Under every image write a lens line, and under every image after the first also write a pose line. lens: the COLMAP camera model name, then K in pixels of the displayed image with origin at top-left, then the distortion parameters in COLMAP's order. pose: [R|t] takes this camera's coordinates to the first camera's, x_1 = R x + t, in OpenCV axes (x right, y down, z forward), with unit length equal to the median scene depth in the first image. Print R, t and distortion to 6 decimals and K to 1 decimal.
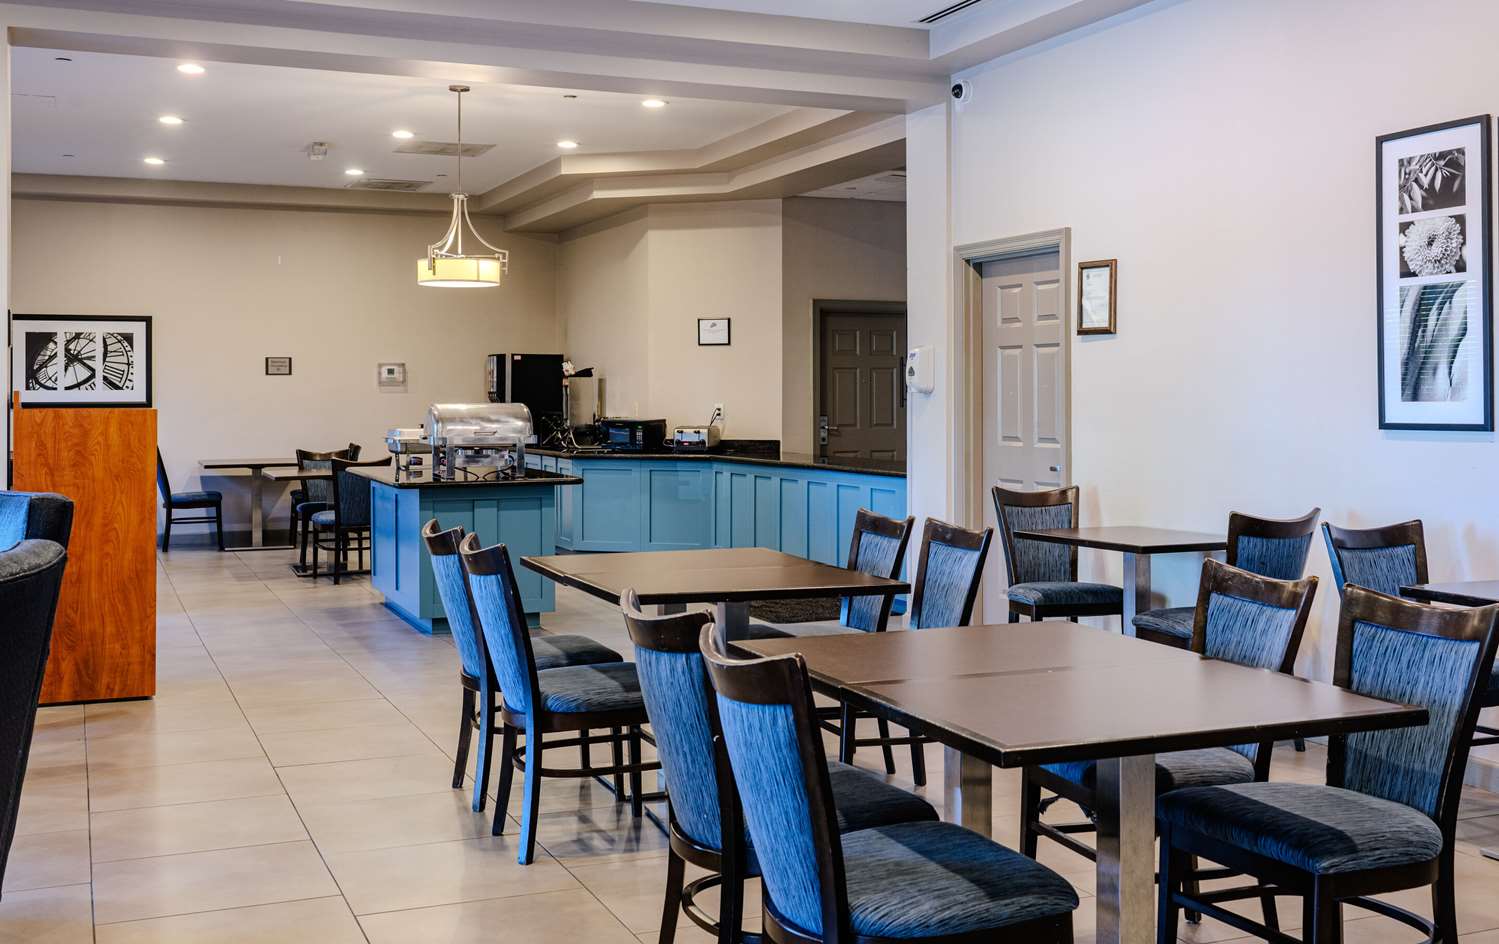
lens RADIAL K [[1667.3, 0, 761.1], [0, 1667.3, 373.3], [0, 0, 1]] dist [-0.011467, 0.000000]
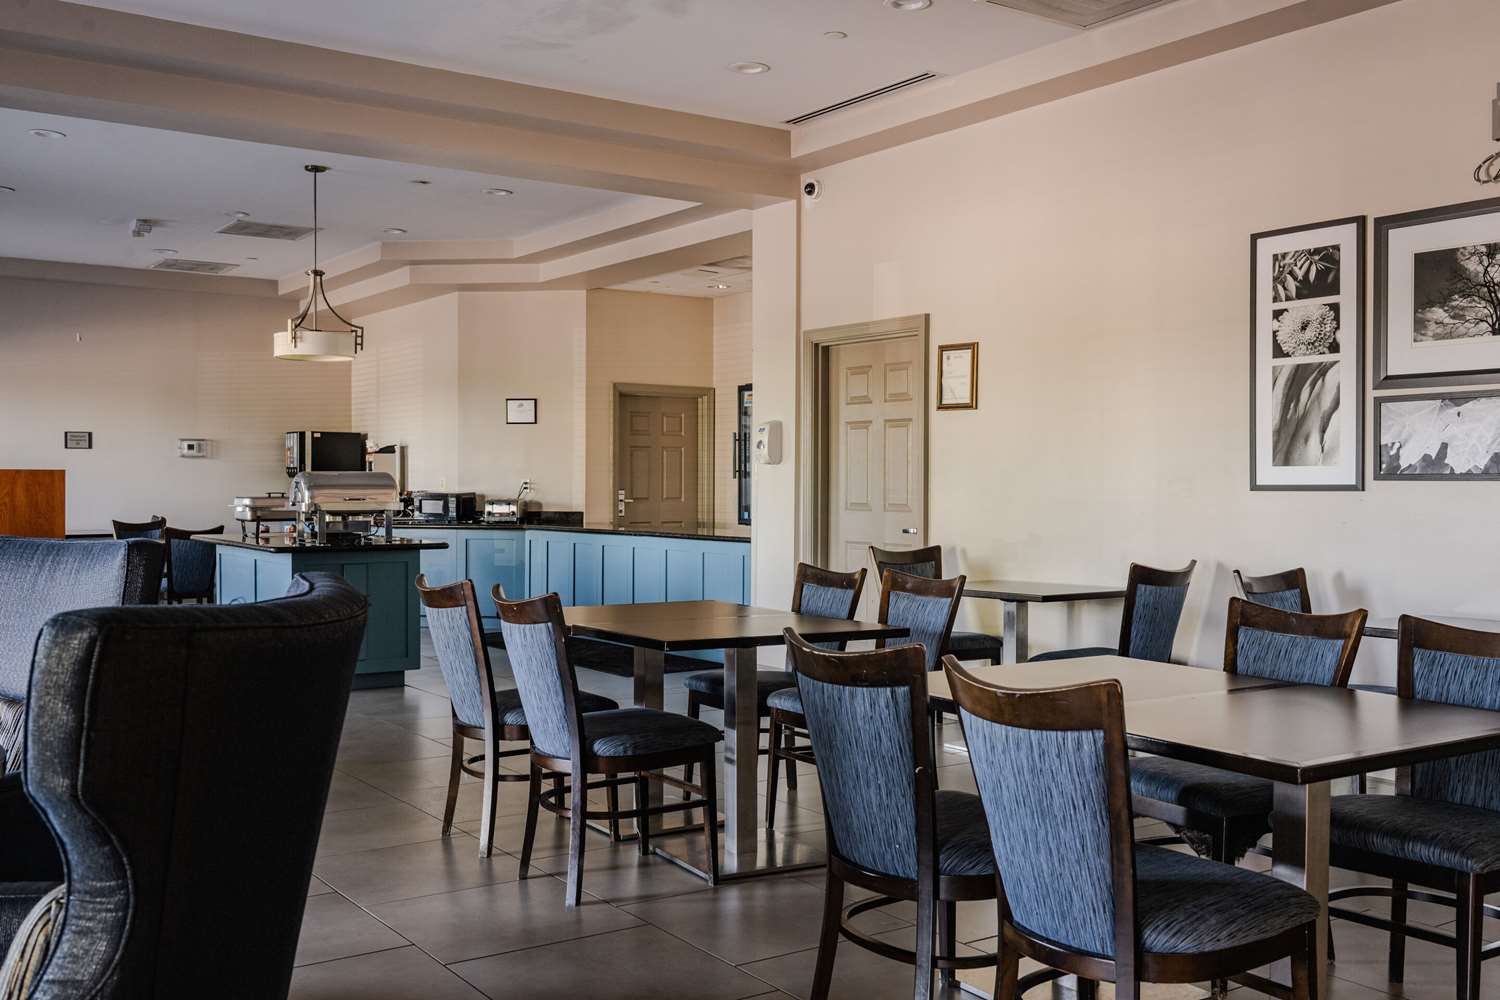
lens RADIAL K [[1468.5, 0, 750.0], [0, 1468.5, 501.5], [0, 0, 1]] dist [0.001707, 0.000000]
pose [[0.980019, 0.002346, 0.198891, -0.169528], [-0.007666, 0.999633, 0.025982, 0.017834], [-0.198757, -0.026988, 0.979677, 0.079069]]
